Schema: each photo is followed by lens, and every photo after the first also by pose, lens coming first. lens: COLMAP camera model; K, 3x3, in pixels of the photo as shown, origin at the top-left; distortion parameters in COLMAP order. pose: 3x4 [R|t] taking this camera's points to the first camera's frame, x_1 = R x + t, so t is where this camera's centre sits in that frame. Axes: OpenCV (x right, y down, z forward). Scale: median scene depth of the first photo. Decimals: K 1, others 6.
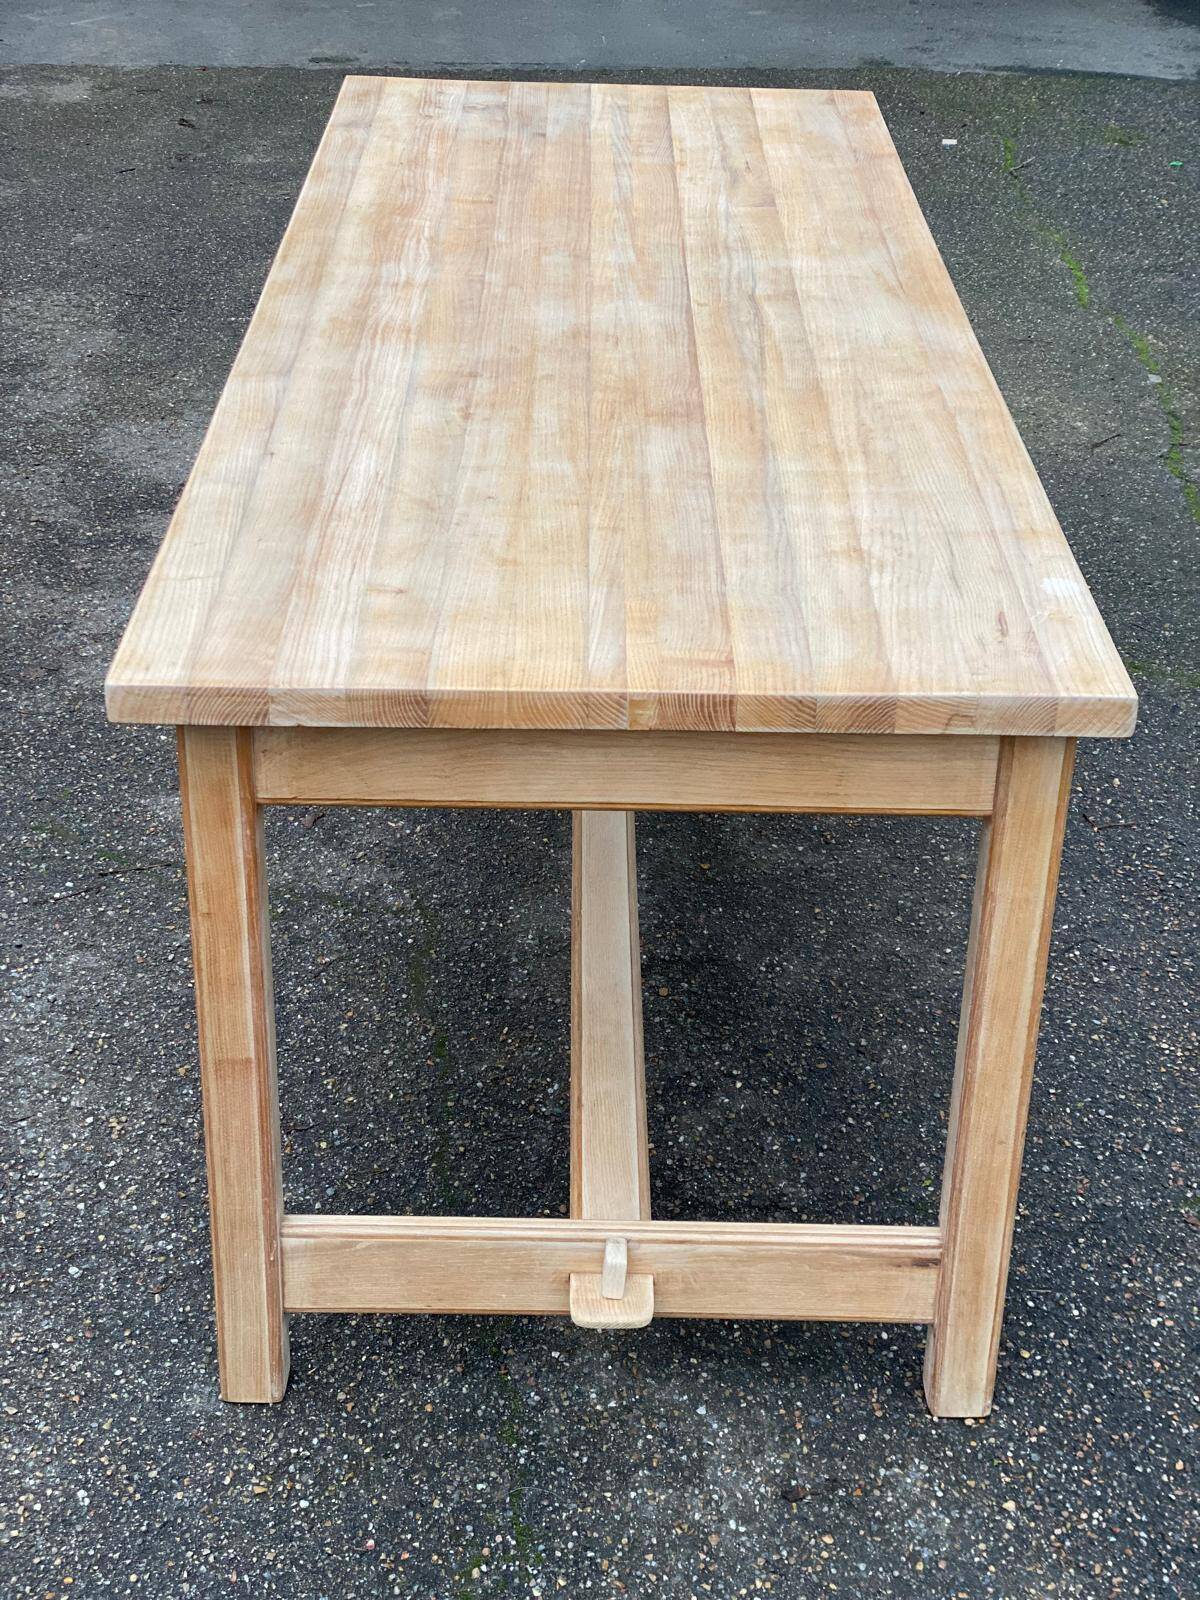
lens RADIAL K [[2370.5, 0, 614.1], [0, 2370.5, 790.7], [0, 0, 1]] dist [0.107980, 0.000000]
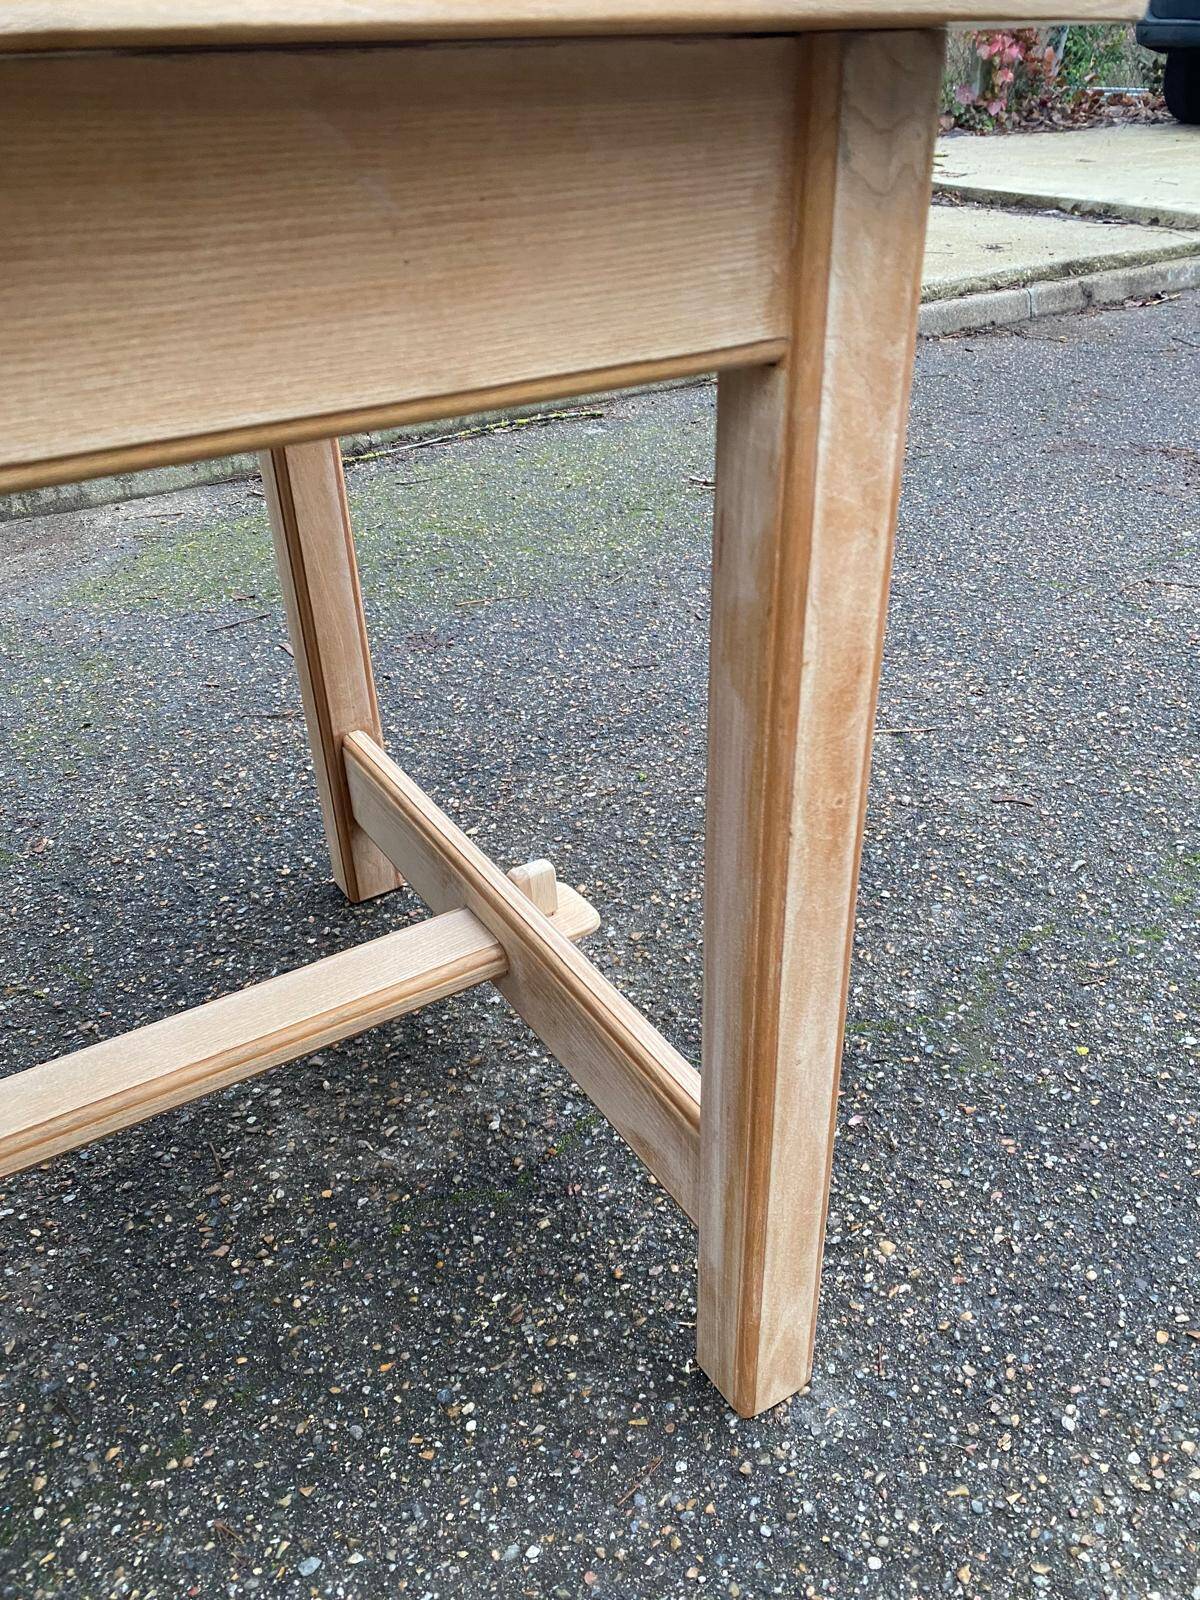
lens RADIAL K [[1216.9, 0, 598.9], [0, 1216.9, 811.1], [0, 0, 1]] dist [0.017919, -0.013774]
pose [[-0.520946, -0.453671, 0.723048, -0.311281], [0.425765, 0.596067, 0.680756, -0.107589], [-0.739824, 0.662485, -0.117362, 0.977497]]
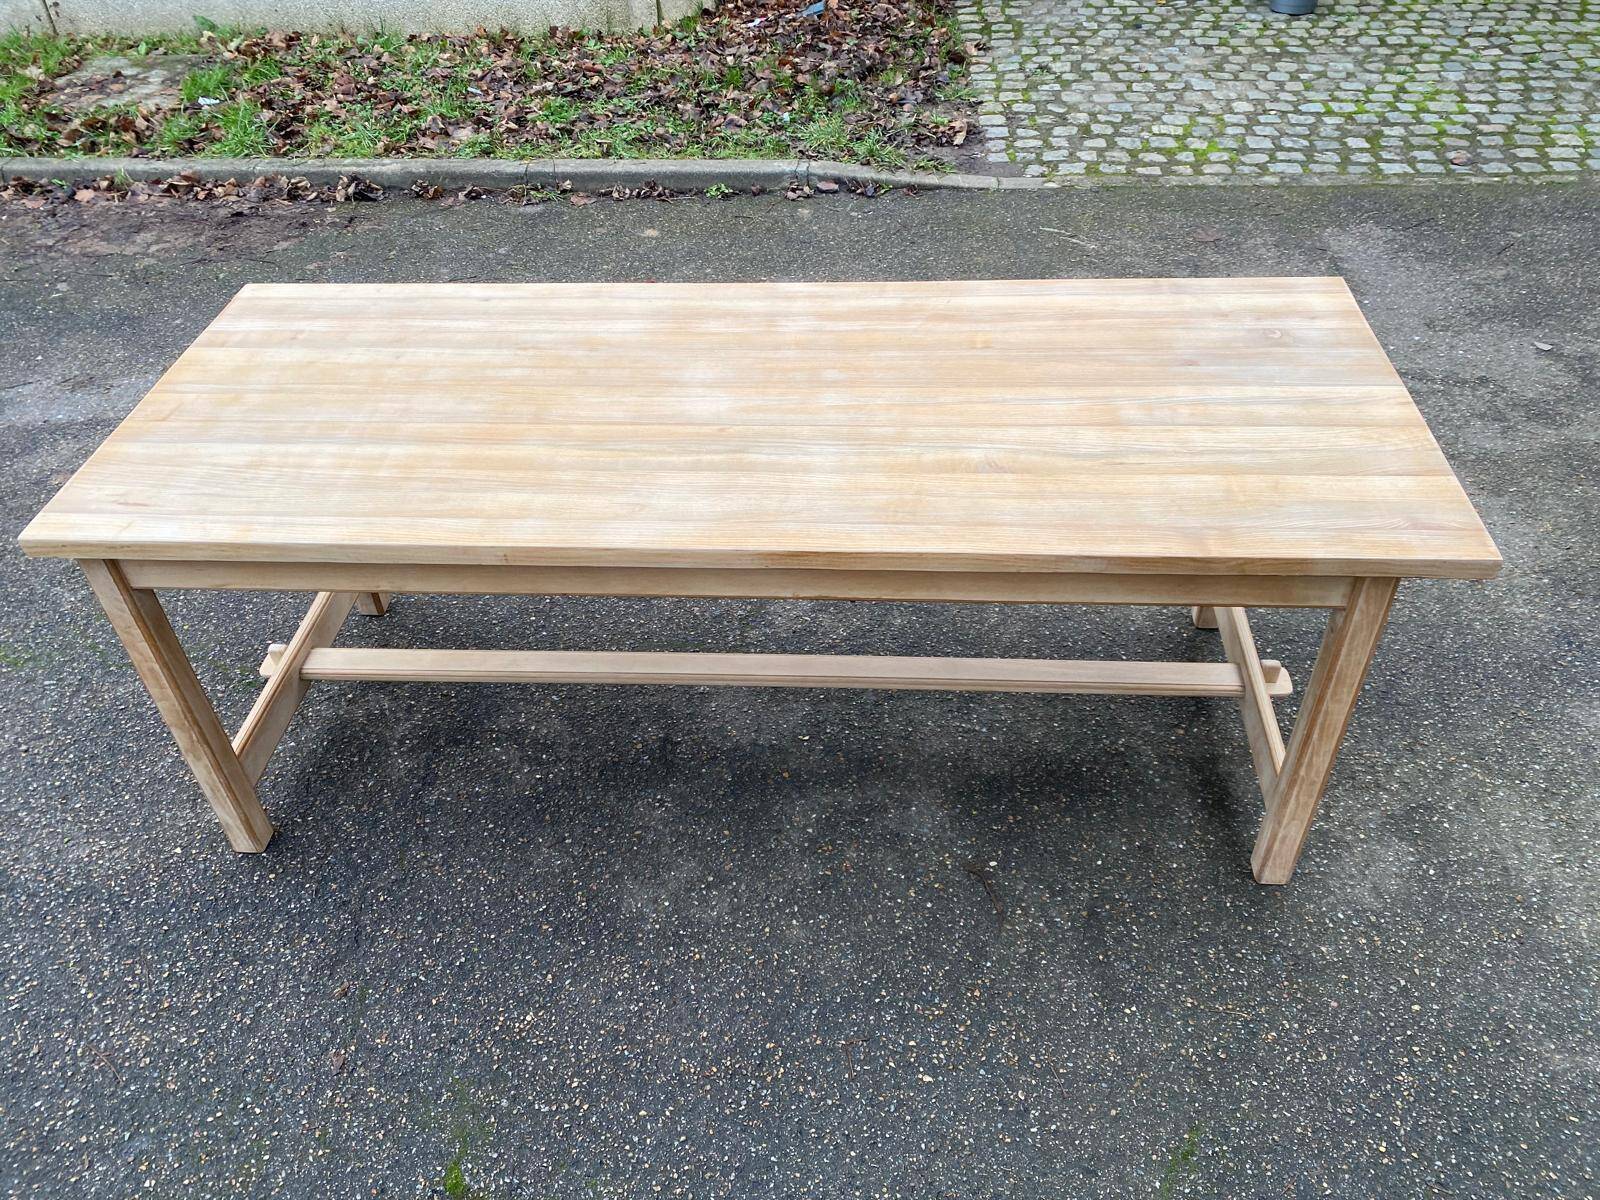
lens RADIAL K [[1216.9, 0, 804.8], [0, 1216.9, 584.8], [0, 0, 1]] dist [0.017919, -0.013774]
pose [[-0.076800, 0.632345, -0.770870, 0.765502], [-0.450115, 0.667894, 0.592718, -0.704448], [0.889662, 0.392501, 0.233334, 1.100359]]
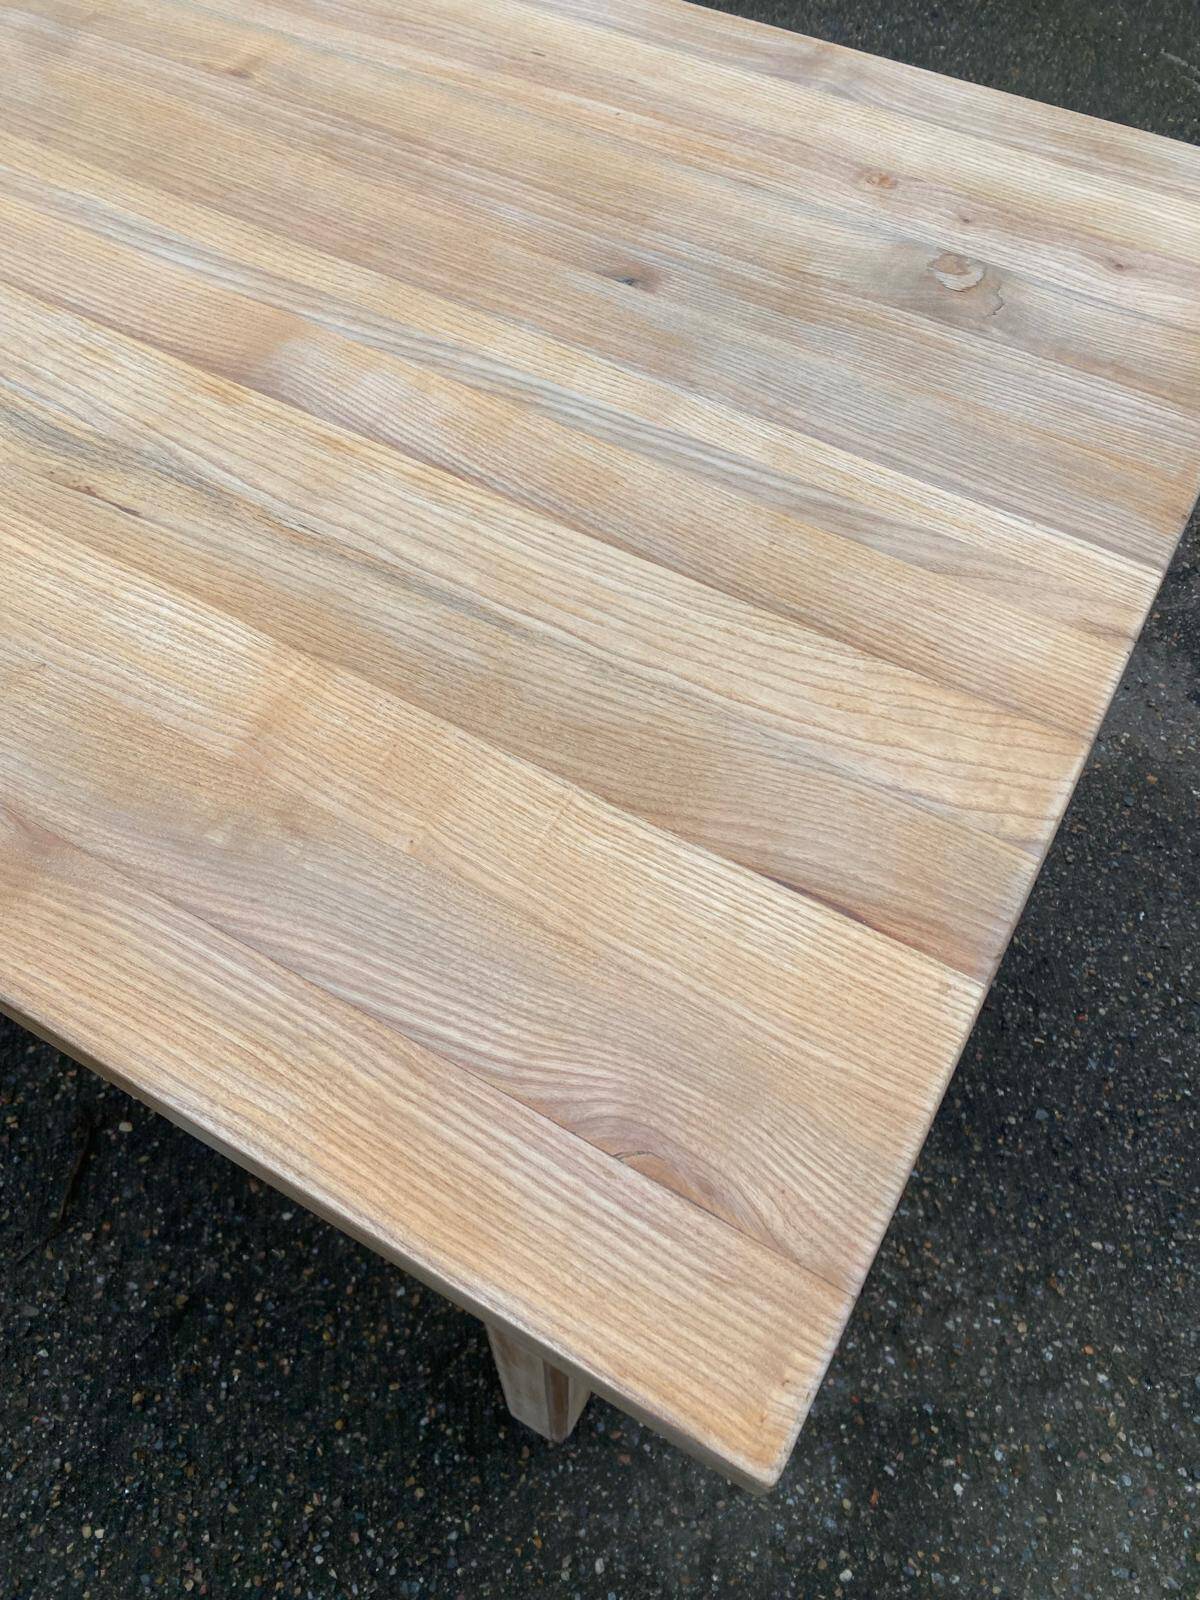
lens RADIAL K [[1216.9, 0, 594.7], [0, 1216.9, 797.5], [0, 0, 1]] dist [0.017919, -0.013774]
pose [[-0.505096, 0.702377, -0.501542, 0.201447], [-0.445635, 0.285415, 0.848498, -0.626381], [0.739113, 0.652077, 0.168842, 1.521612]]
